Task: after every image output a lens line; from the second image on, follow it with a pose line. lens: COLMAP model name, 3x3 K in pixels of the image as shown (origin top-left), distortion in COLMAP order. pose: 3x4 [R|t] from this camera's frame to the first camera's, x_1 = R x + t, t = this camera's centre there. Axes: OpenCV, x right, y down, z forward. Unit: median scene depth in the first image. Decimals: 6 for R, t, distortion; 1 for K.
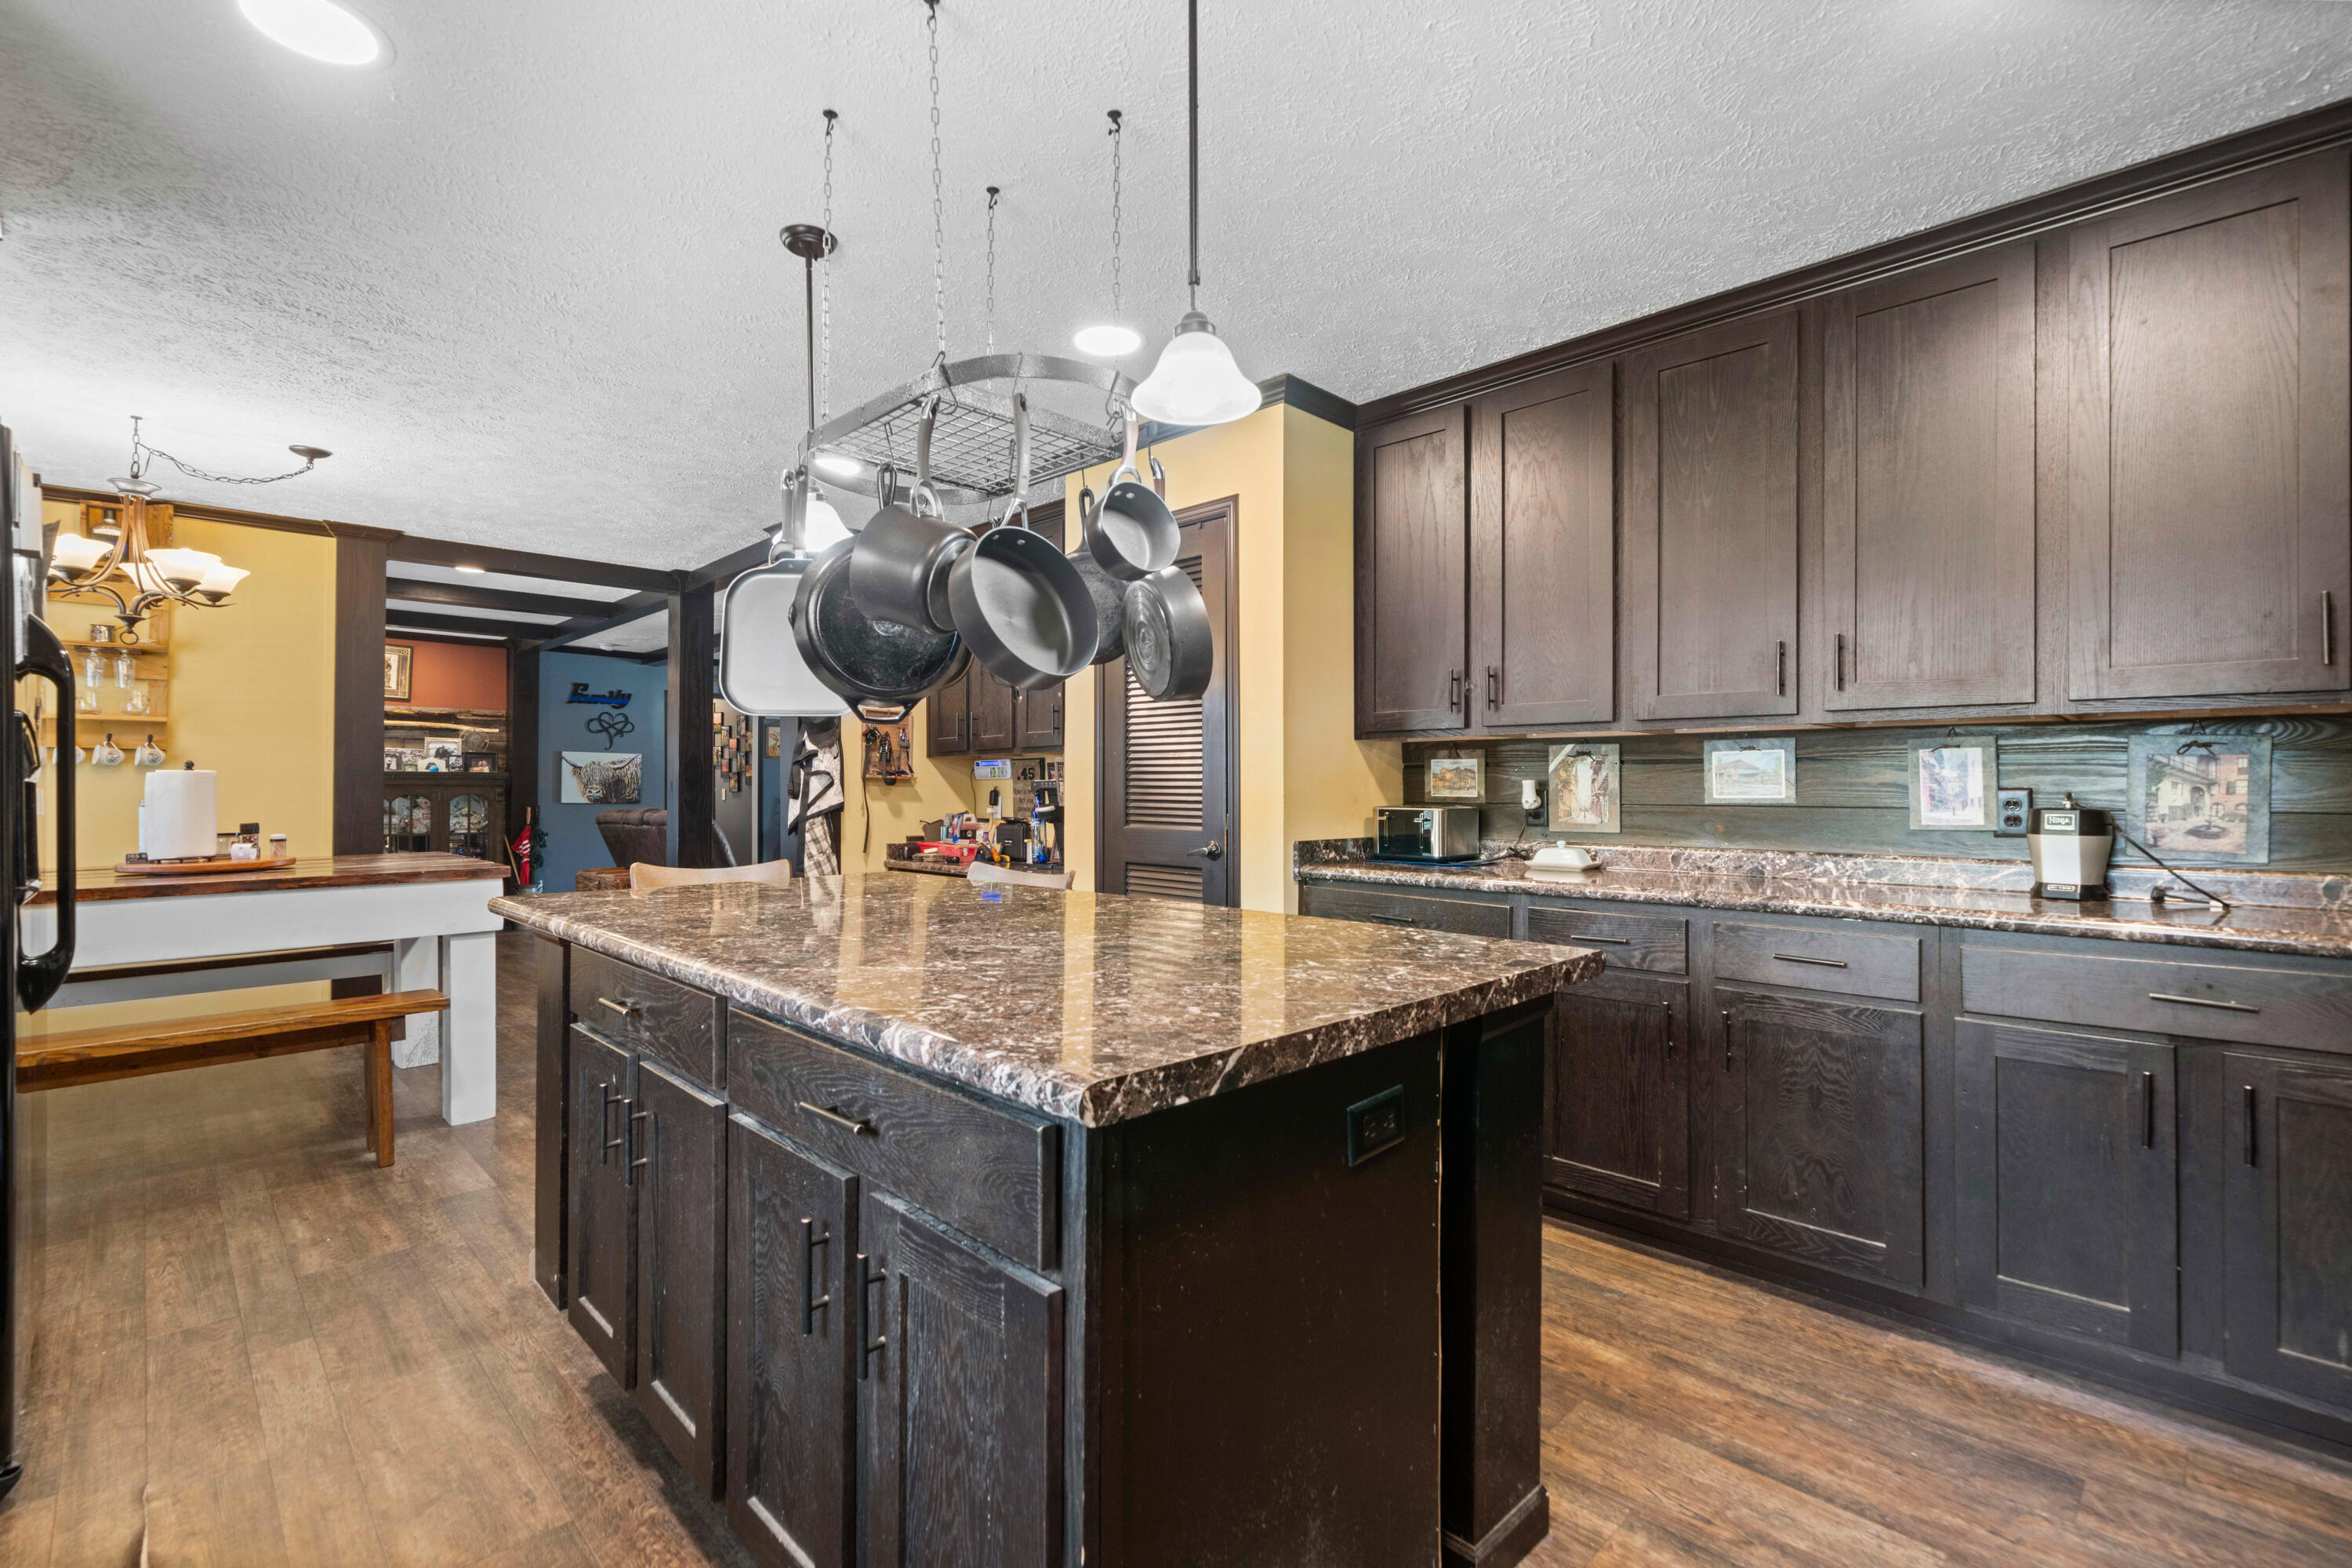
lens RADIAL K [[1004.8, 0, 1176.0], [0, 1004.8, 784.0], [0, 0, 1]] dist [-0.000953, 0.000005]
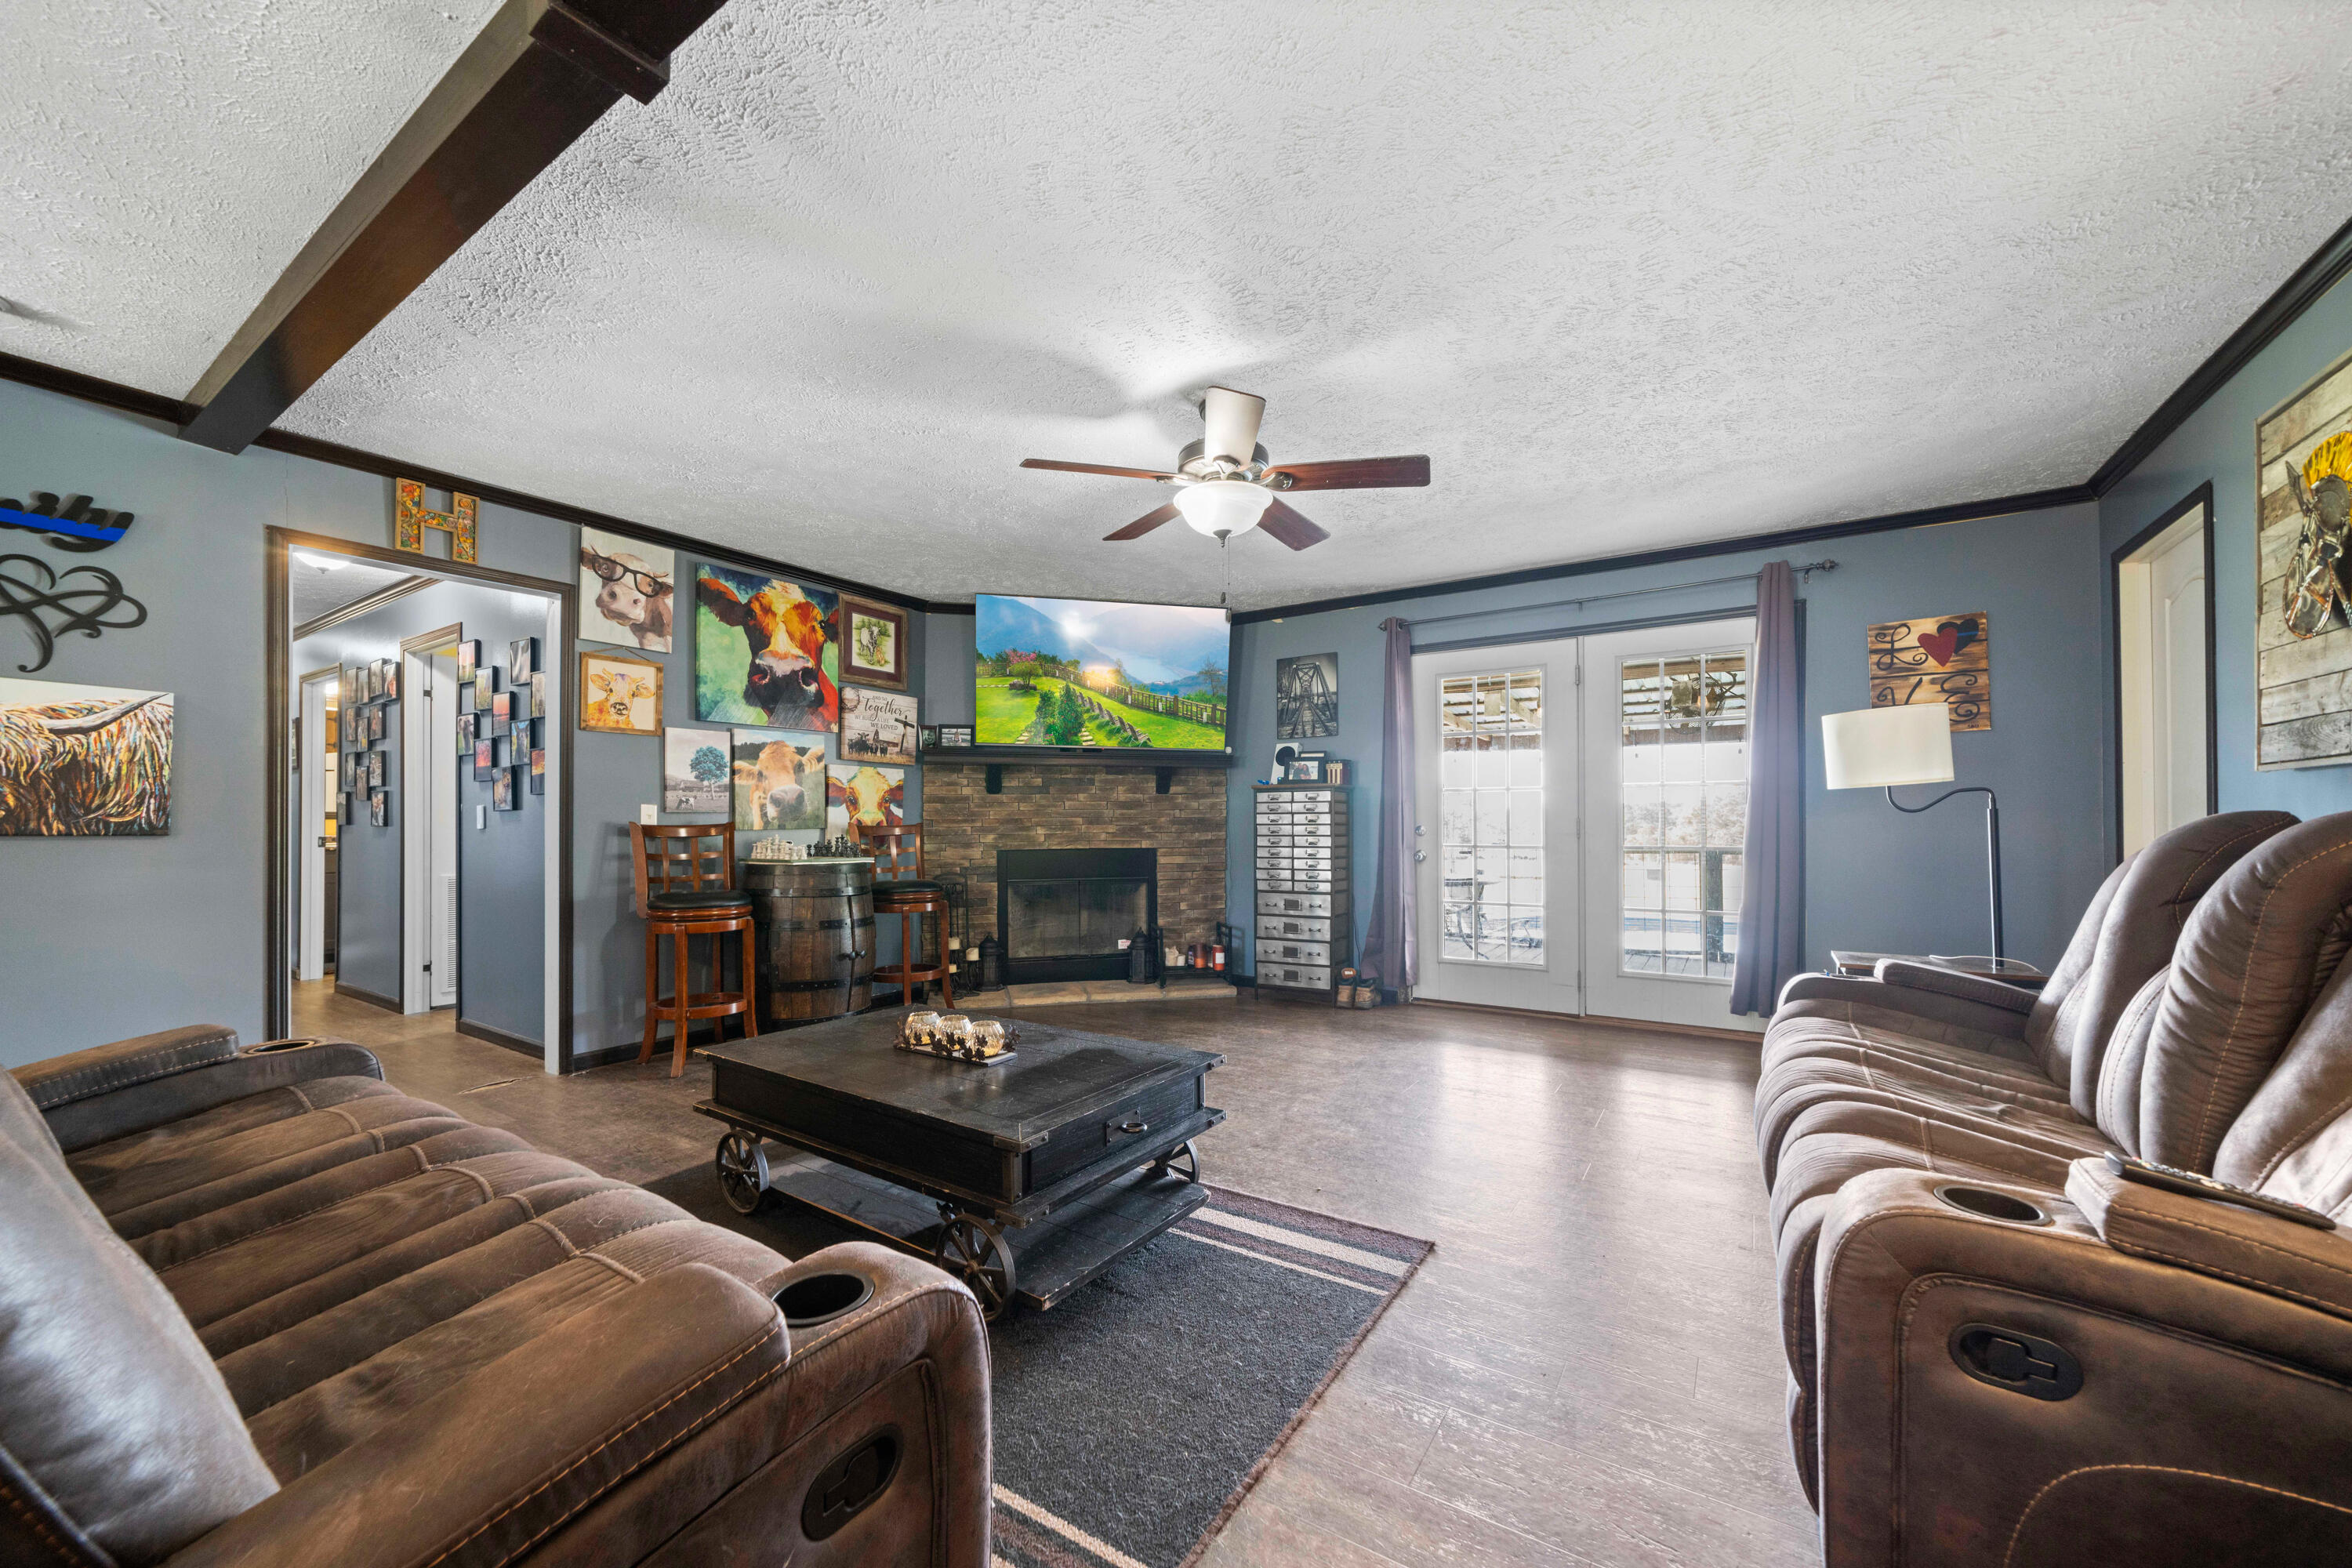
lens RADIAL K [[876.2, 0, 1184.6], [0, 876.2, 819.8], [0, 0, 1]] dist [-0.001273, -0.000289]
pose [[0.979895, -0.000721, 0.199513, -0.255416], [0.000874, 0.999999, -0.000676, 0.014407], [-0.199513, 0.000836, 0.979895, 0.646361]]
